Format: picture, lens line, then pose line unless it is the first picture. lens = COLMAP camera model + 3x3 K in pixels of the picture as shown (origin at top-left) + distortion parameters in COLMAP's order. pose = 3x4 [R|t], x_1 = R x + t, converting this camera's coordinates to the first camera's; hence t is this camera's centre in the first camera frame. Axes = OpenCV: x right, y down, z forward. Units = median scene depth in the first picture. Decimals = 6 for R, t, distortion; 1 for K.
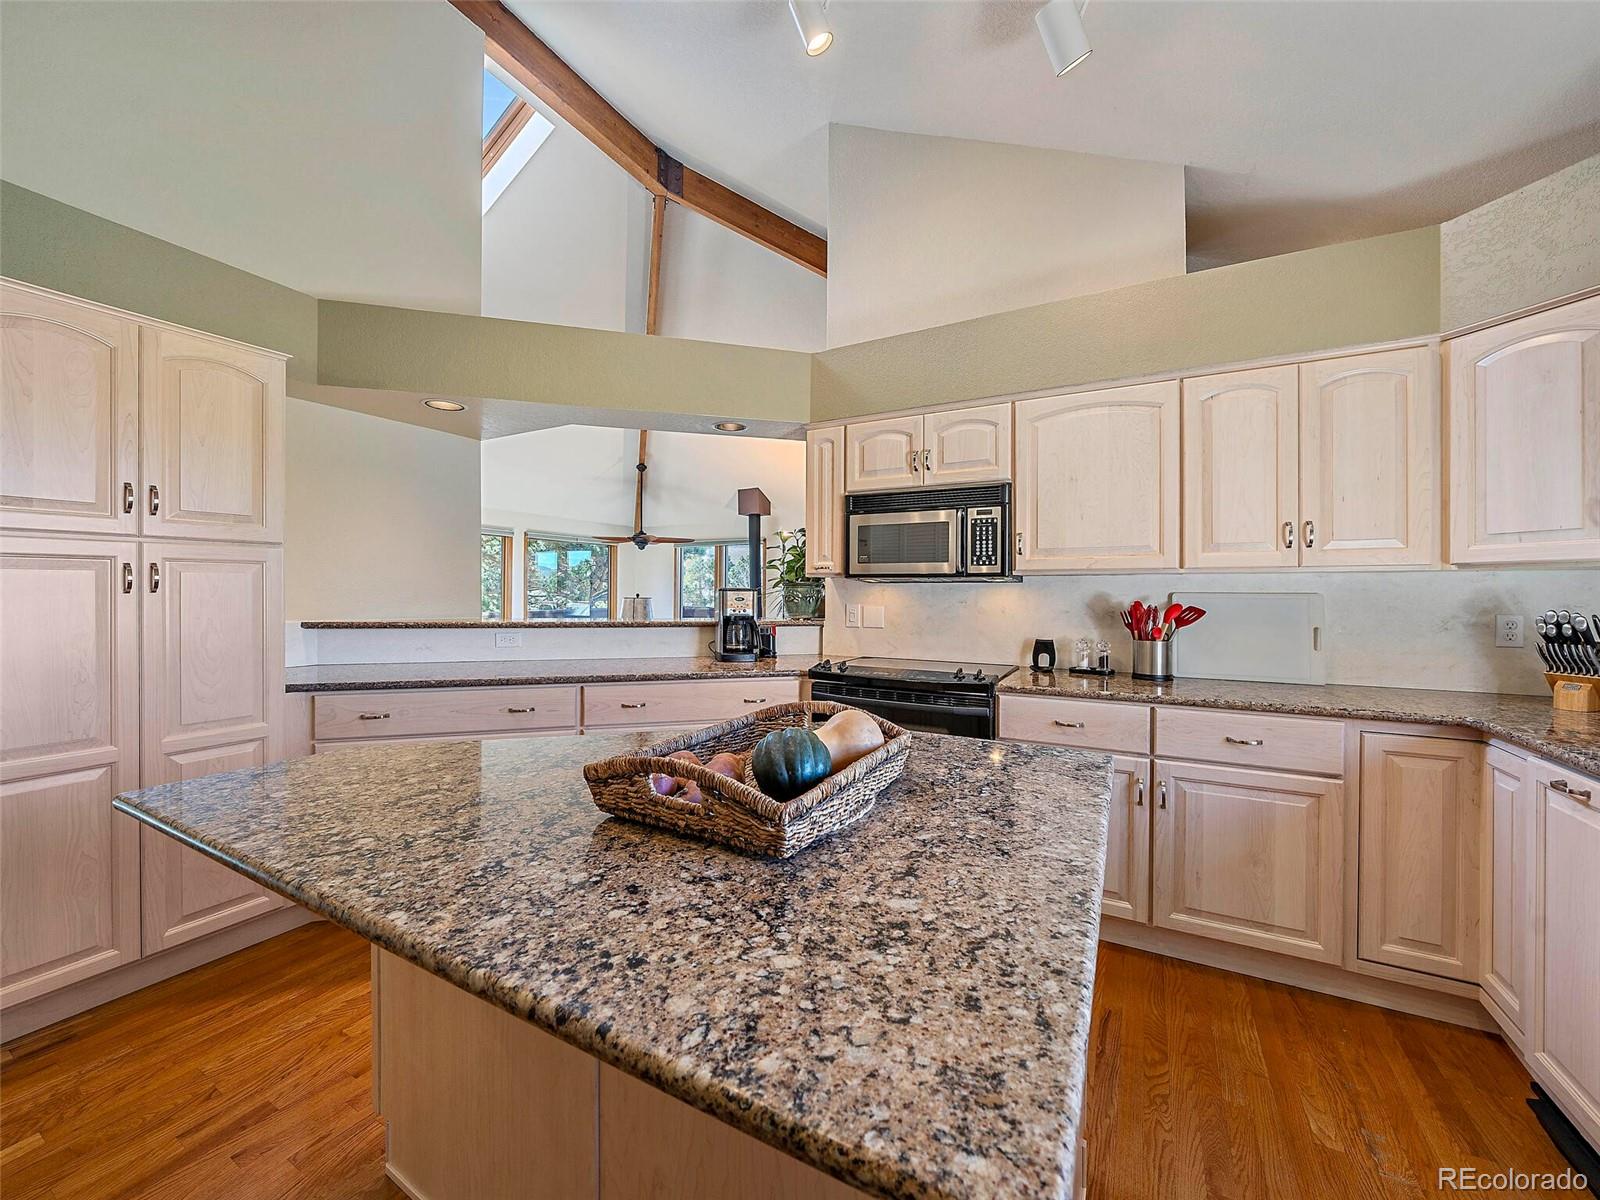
lens RADIAL K [[616.3, 0, 786.8], [0, 616.3, 592.7], [0, 0, 1]] dist [-0.006889, 0.000150]
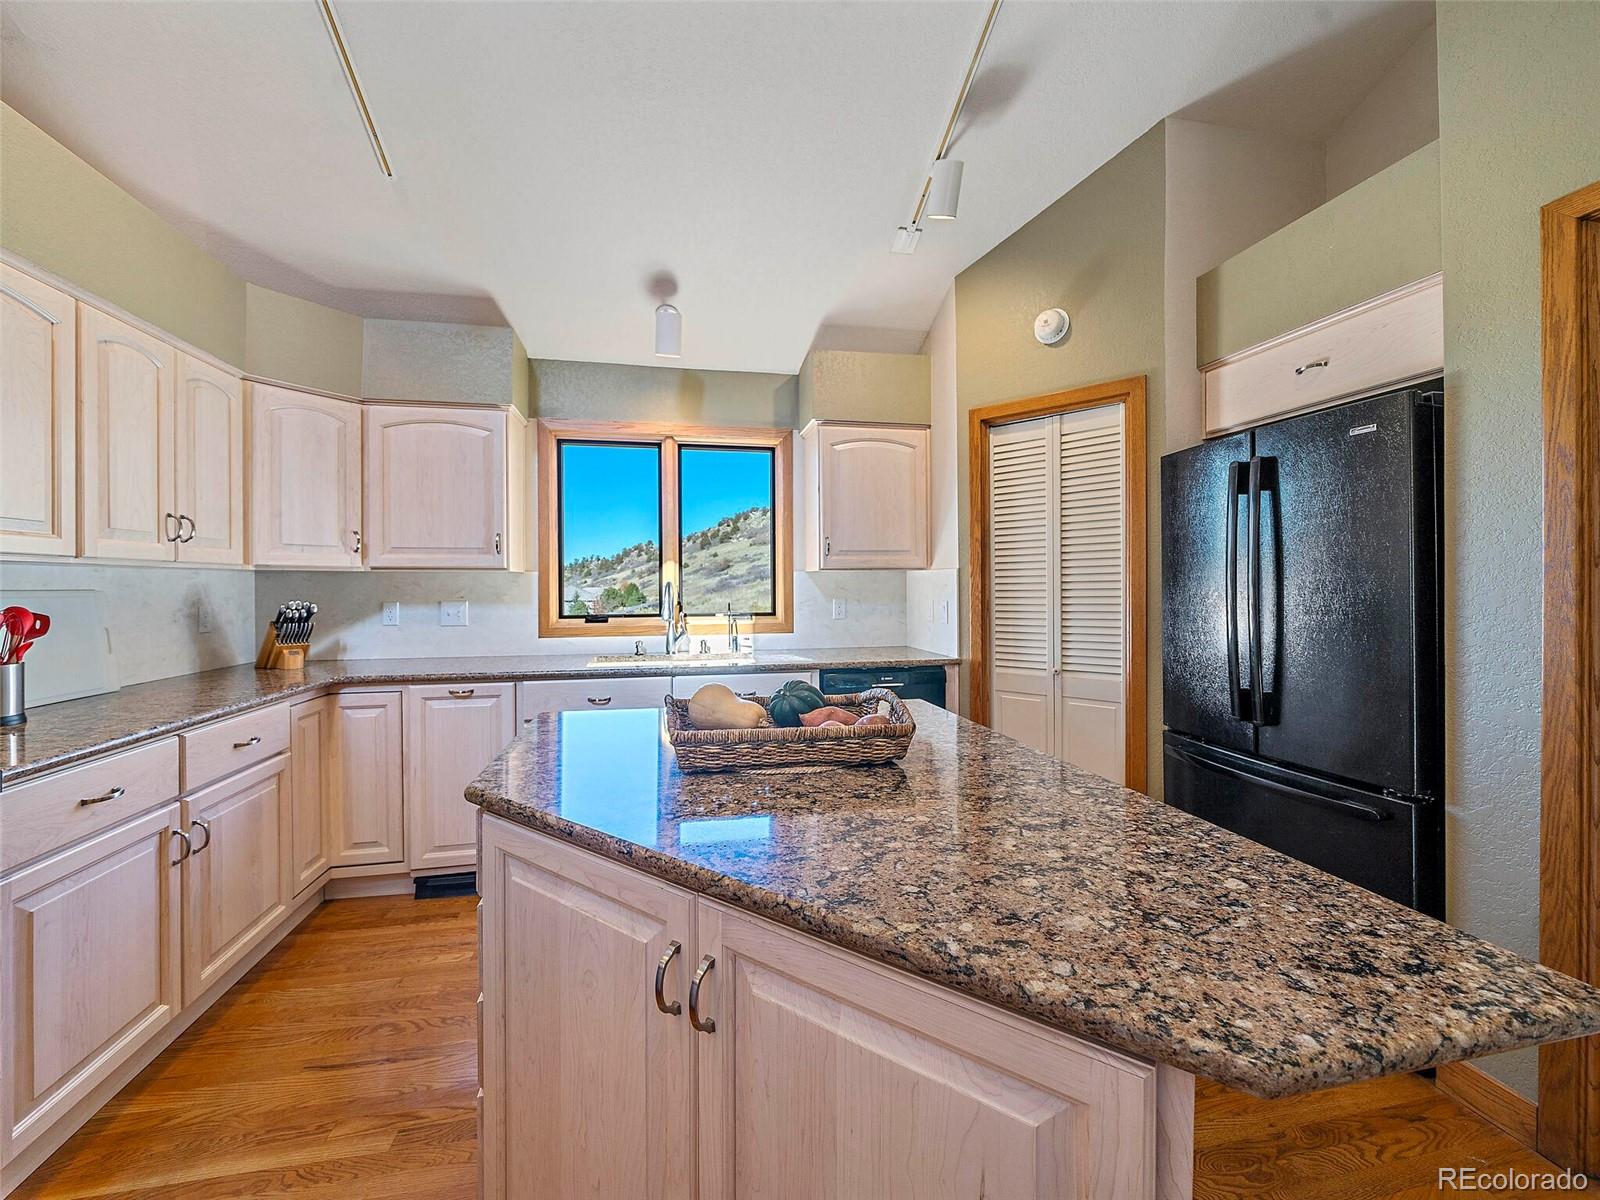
lens RADIAL K [[616.3, 0, 783.7], [0, 616.3, 586.3], [0, 0, 1]] dist [-0.006889, 0.000150]
pose [[-0.638231, -0.002356, 0.769841, -0.495750], [0.003248, 0.999978, 0.005754, -0.006440], [-0.769838, 0.006173, -0.638210, 0.878933]]
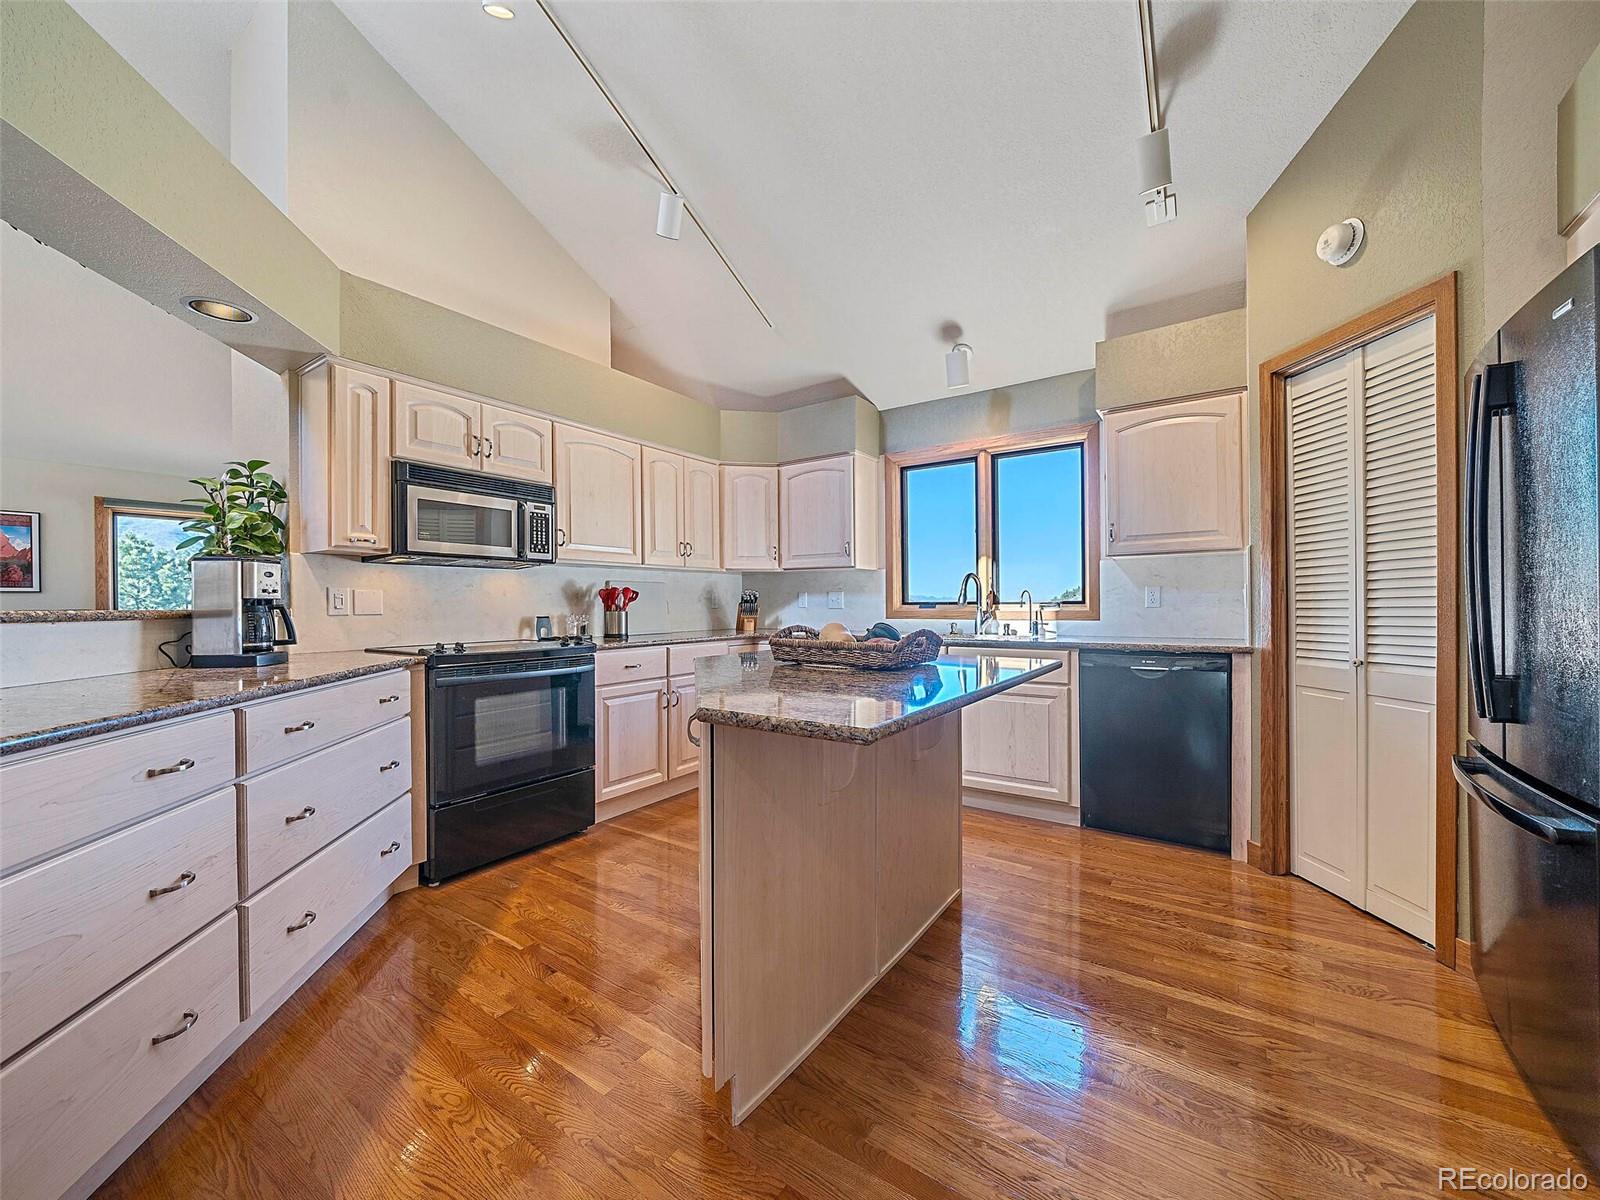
lens RADIAL K [[616.3, 0, 798.6], [0, 616.3, 604.8], [0, 0, 1]] dist [-0.006889, 0.000150]
pose [[0.096682, -0.008043, 0.995283, -0.982851], [0.009071, 0.999933, 0.007200, 0.062900], [-0.995274, 0.008332, 0.096748, 0.477203]]
